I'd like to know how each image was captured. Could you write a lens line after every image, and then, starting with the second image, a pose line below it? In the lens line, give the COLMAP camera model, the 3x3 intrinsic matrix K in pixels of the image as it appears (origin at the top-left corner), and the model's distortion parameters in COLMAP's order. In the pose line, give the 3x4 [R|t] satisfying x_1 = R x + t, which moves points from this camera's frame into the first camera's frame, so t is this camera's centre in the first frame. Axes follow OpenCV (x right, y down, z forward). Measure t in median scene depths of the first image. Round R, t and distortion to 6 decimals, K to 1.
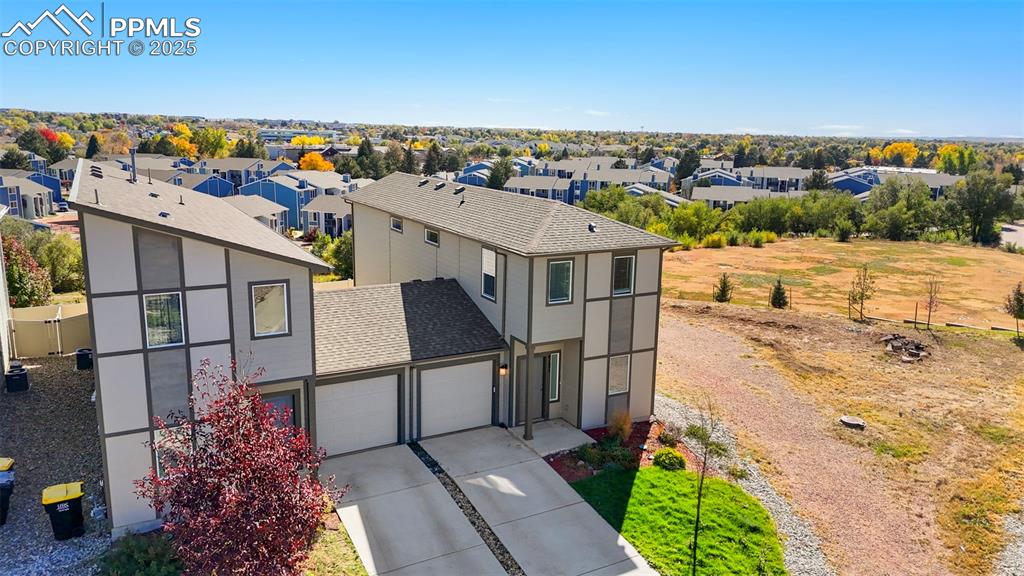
lens RADIAL K [[747.2, 0, 510.3], [0, 747.2, 285.9], [0, 0, 1]] dist [0.092247, -0.108920]
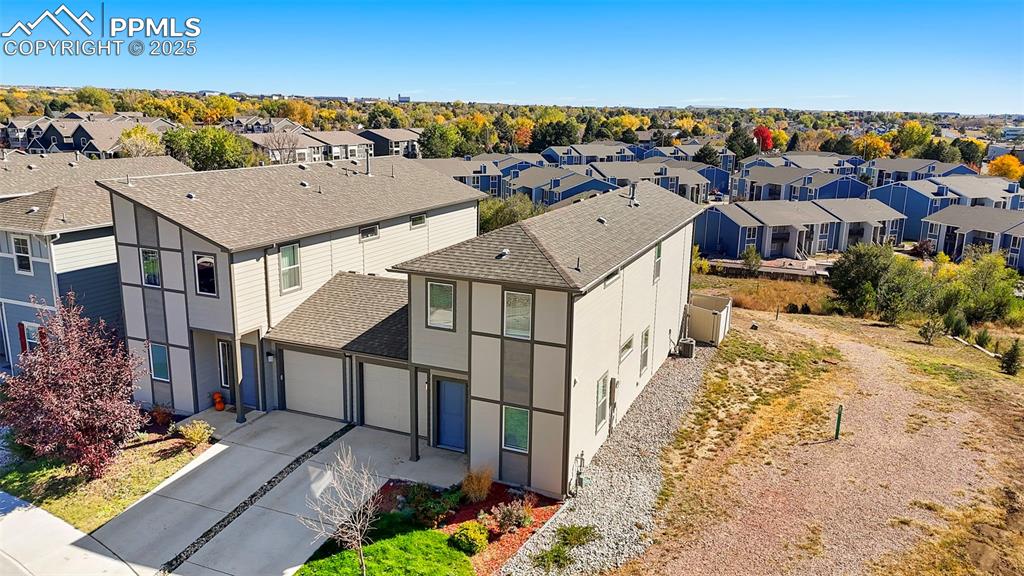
lens RADIAL K [[747.2, 0, 510.3], [0, 747.2, 285.9], [0, 0, 1]] dist [0.092247, -0.108920]
pose [[0.623096, 0.172362, -0.762917, 0.684700], [-0.169831, 0.981960, 0.083143, -0.100361], [0.763485, 0.077761, 0.641127, 0.389714]]
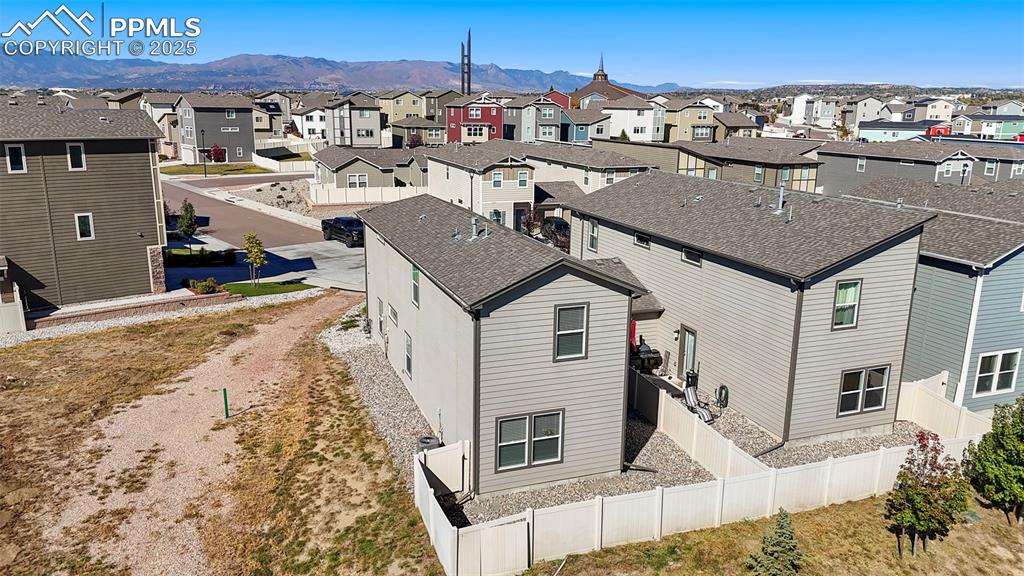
lens RADIAL K [[747.2, 0, 510.3], [0, 747.2, 285.9], [0, 0, 1]] dist [0.092247, -0.108920]
pose [[-0.990877, -0.059133, 0.121103, -0.260901], [-0.000523, 0.900280, 0.435312, -0.529543], [-0.134768, 0.431277, -0.892097, 2.135961]]
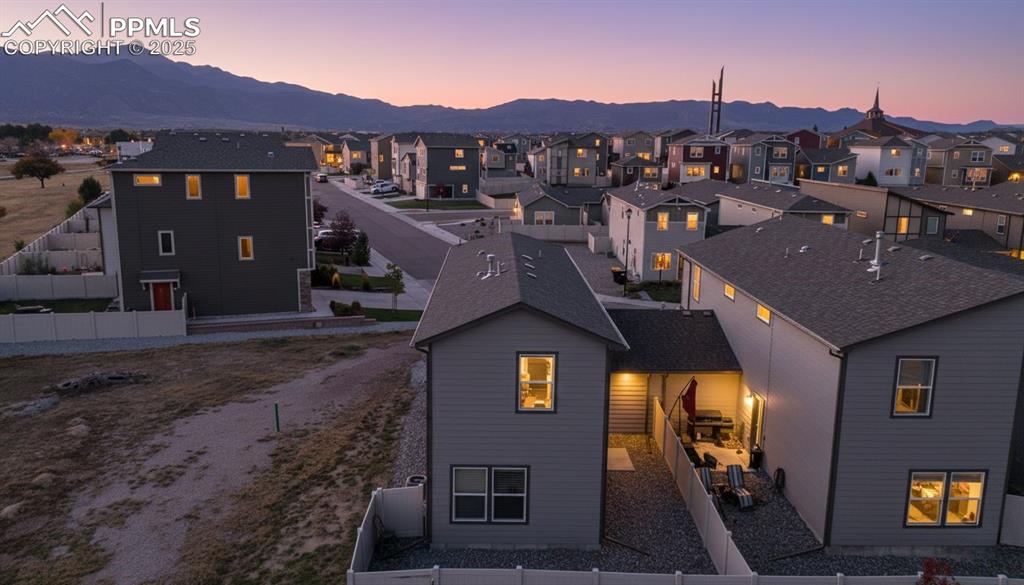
lens RADIAL K [[756.6, 0, 510.9], [0, 756.6, 297.4], [0, 0, 1]] dist [0.085912, -0.102941]
pose [[-0.890961, -0.121367, 0.437560, -0.531244], [0.065807, 0.918933, 0.388884, -0.504442], [-0.449286, 0.375275, -0.810747, 2.014890]]
